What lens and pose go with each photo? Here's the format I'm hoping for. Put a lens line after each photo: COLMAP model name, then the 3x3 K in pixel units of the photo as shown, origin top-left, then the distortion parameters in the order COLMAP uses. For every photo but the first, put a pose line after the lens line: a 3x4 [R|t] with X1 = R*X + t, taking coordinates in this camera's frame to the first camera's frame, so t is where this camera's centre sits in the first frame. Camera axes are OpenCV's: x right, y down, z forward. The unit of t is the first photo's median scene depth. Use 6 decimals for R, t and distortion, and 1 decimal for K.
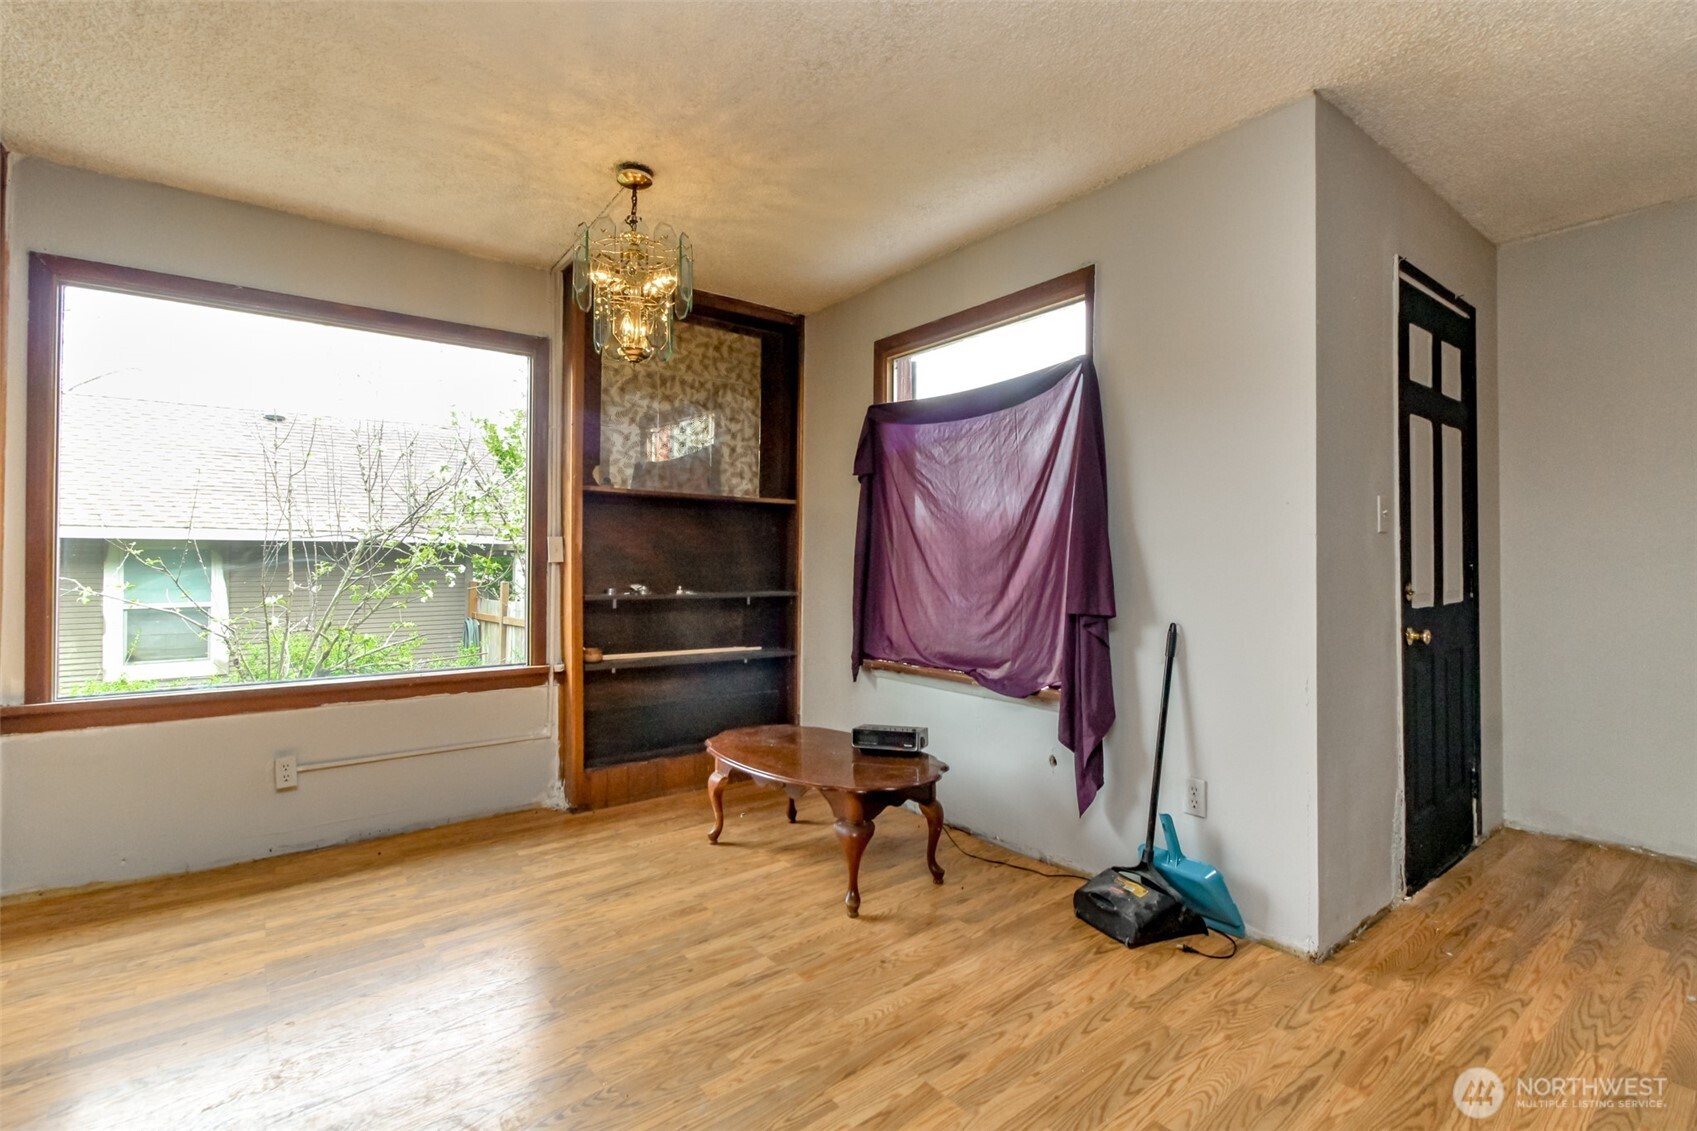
lens RADIAL K [[771.1, 0, 845.5], [0, 771.1, 555.3], [0, 0, 1]] dist [-0.002162, -0.001037]
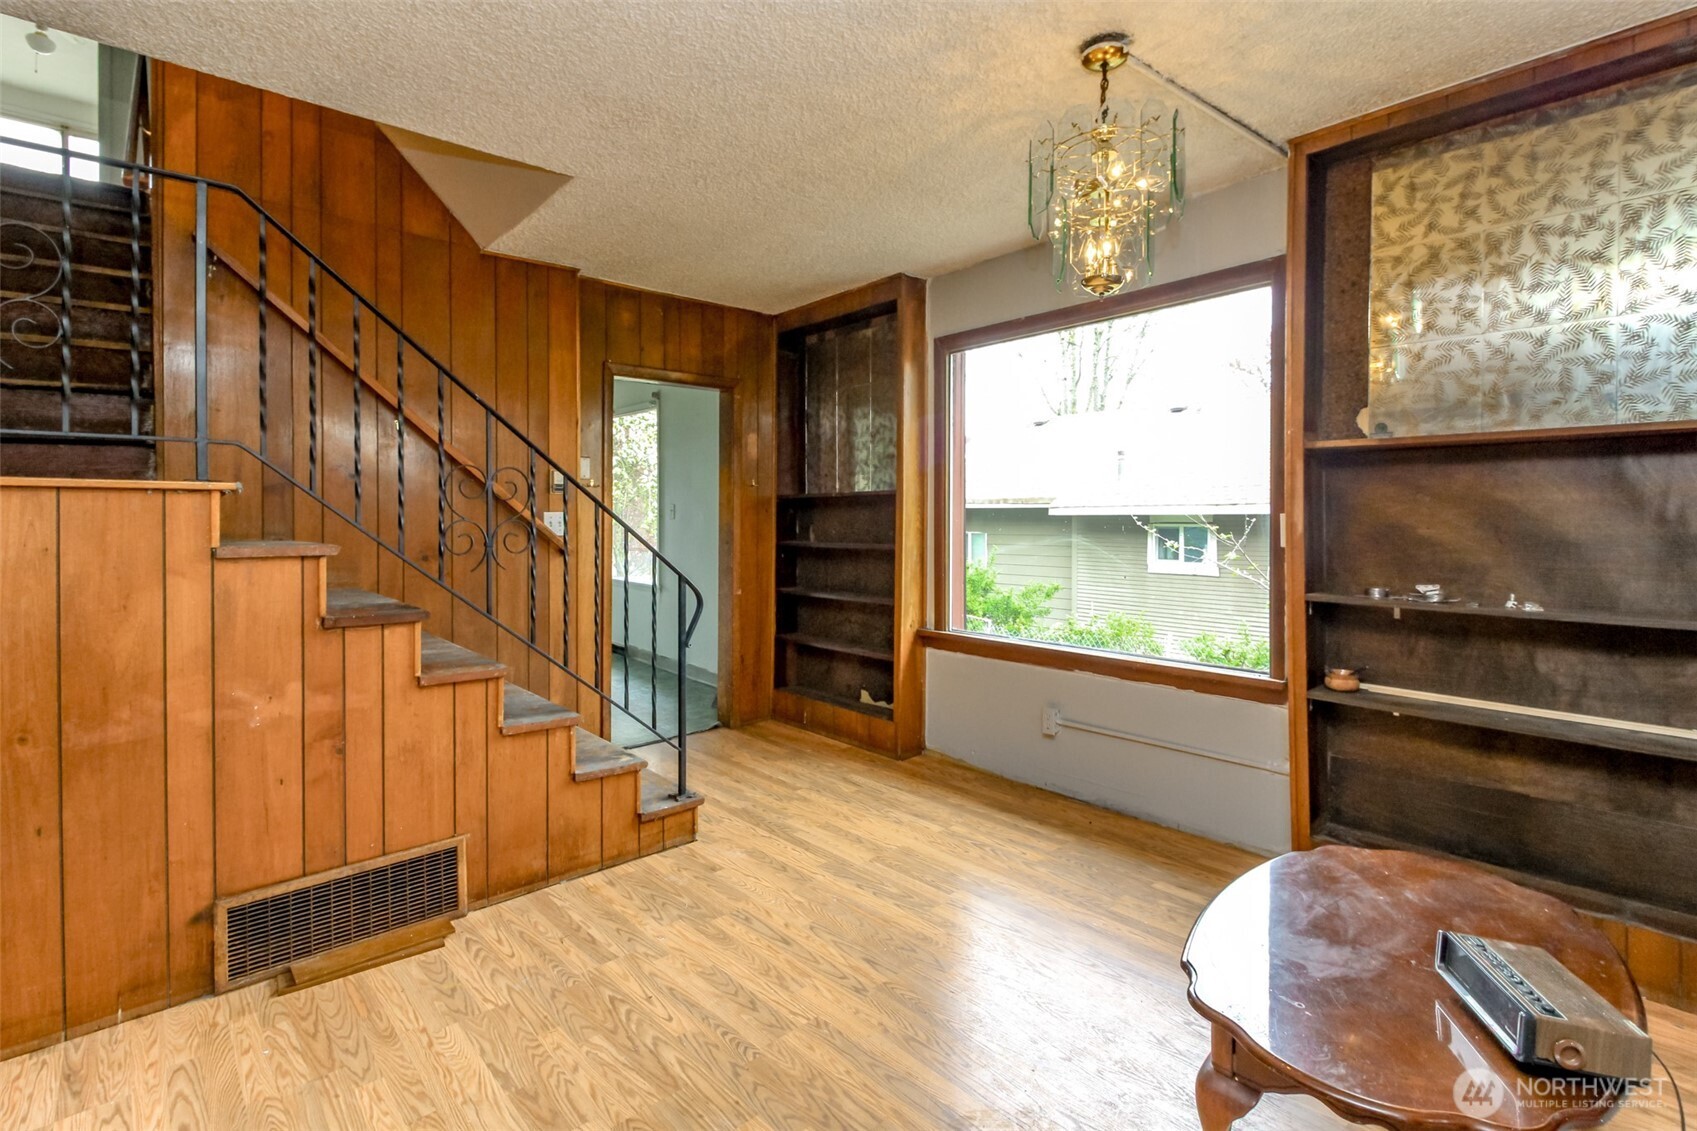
lens RADIAL K [[779.4, 0, 825.1], [0, 779.4, 531.9], [0, 0, 1]] dist [0.000559, -0.000751]
pose [[0.059959, 0.009643, -0.998154, 0.483508], [0.005828, 0.999933, 0.010010, -0.021714], [0.998184, -0.006418, 0.059899, 0.661875]]
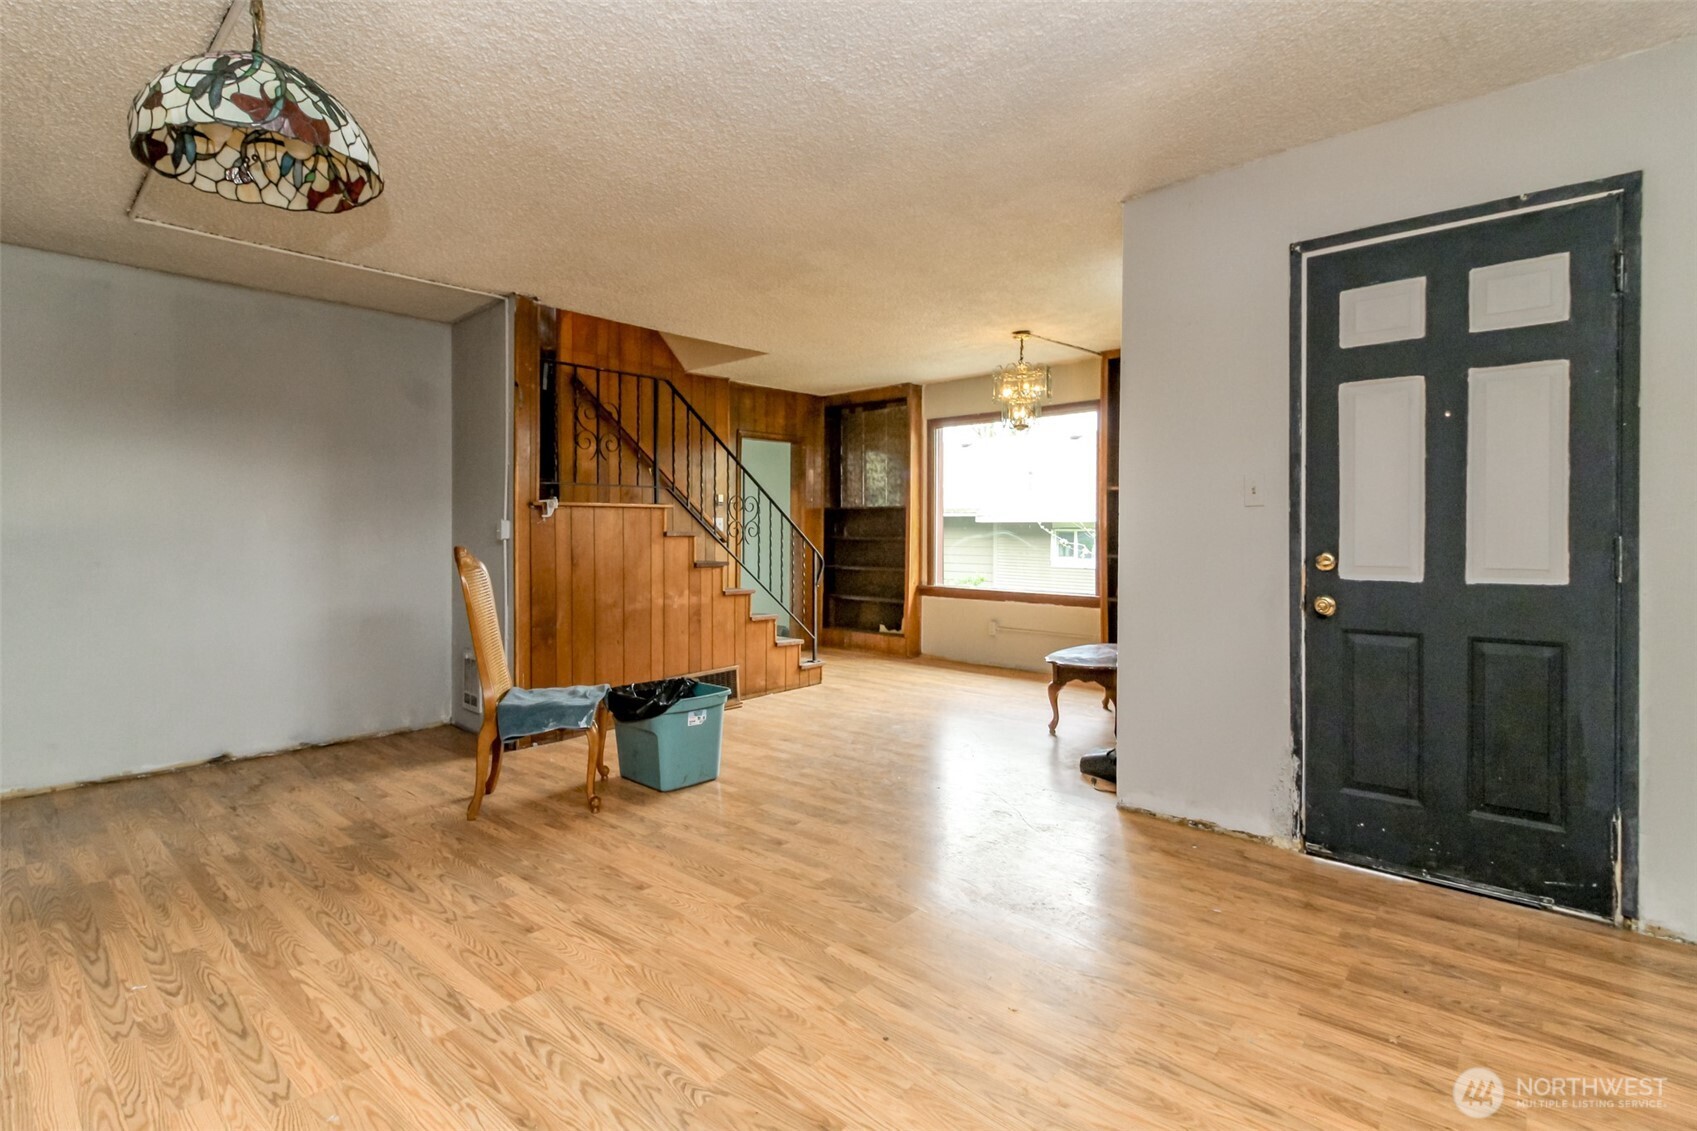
lens RADIAL K [[793.3, 0, 843.3], [0, 793.3, 557.9], [0, 0, 1]] dist [0.015040, -0.012636]
pose [[0.187681, 0.030884, -0.981744, 1.611646], [0.006356, 0.999446, 0.032656, 0.001417], [0.982209, -0.012369, 0.187381, 0.168162]]
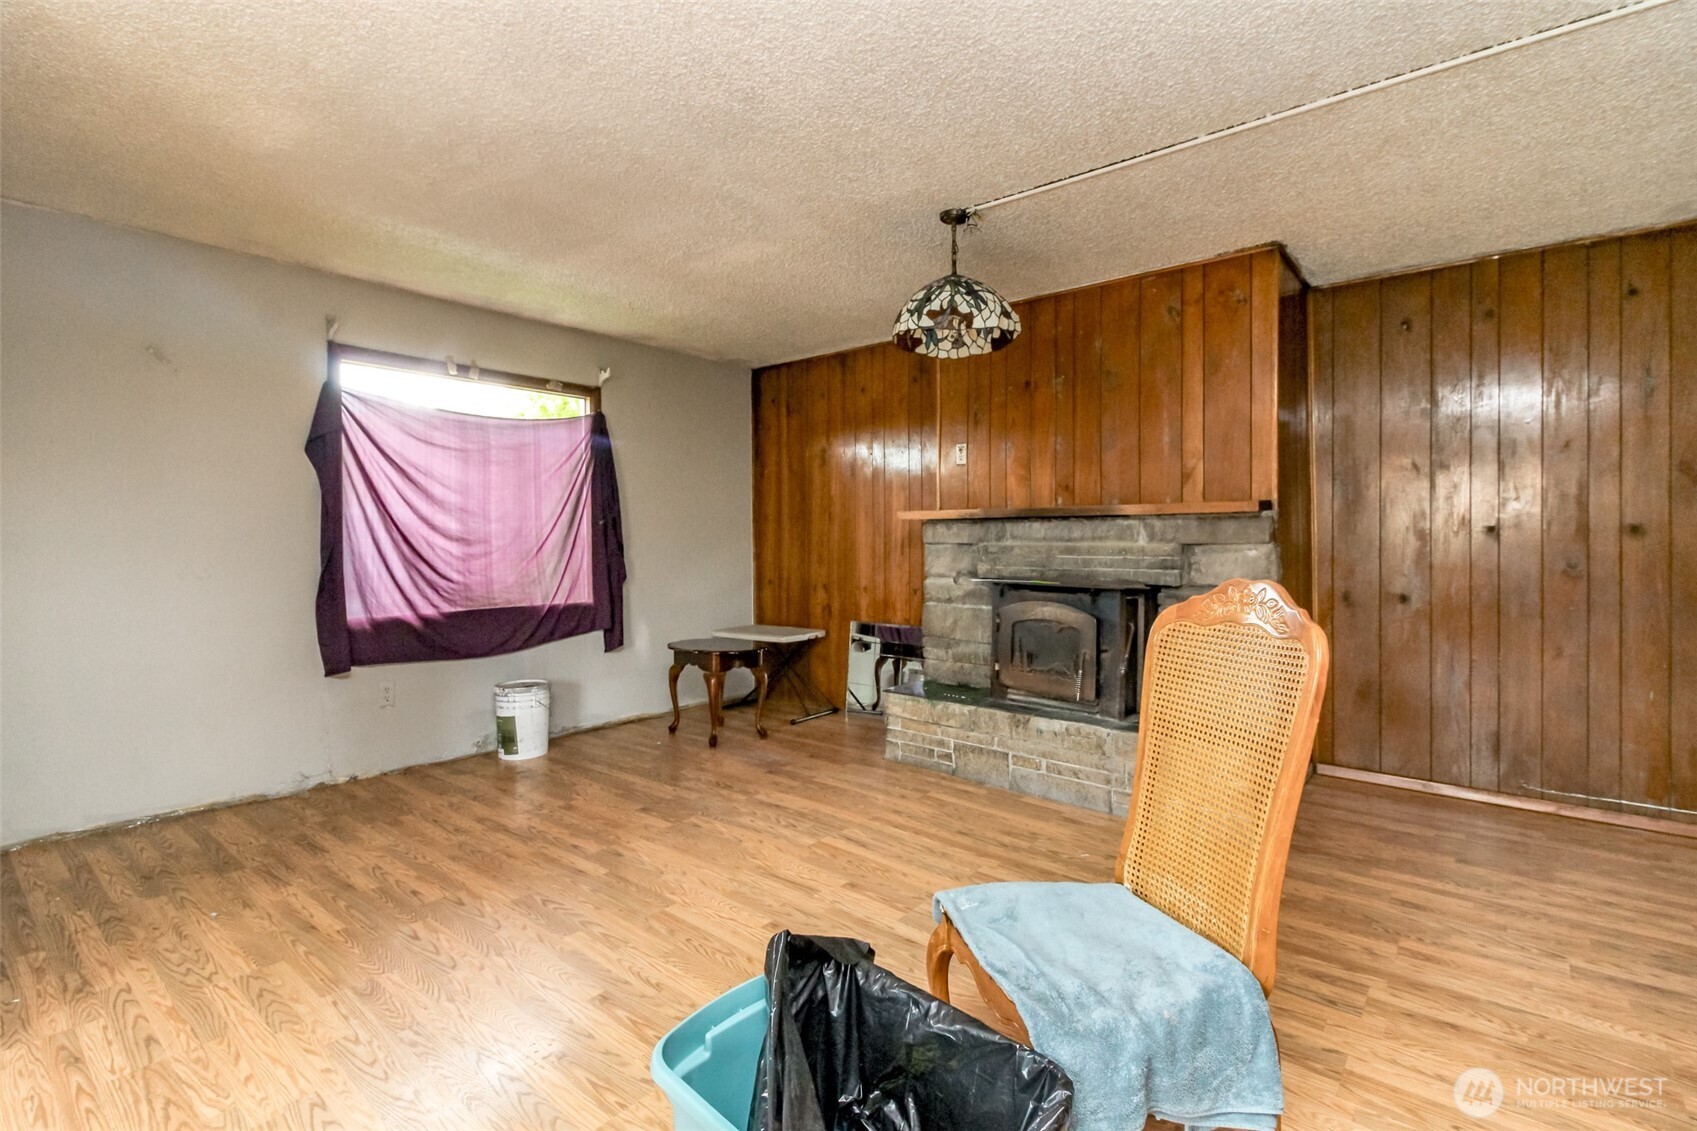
lens RADIAL K [[793.3, 0, 843.3], [0, 793.3, 557.9], [0, 0, 1]] dist [0.015040, -0.012636]
pose [[-0.220916, -0.011601, 0.975224, -0.256767], [0.000251, 0.999929, 0.011952, -0.001976], [-0.975293, 0.002885, -0.220897, 0.224984]]
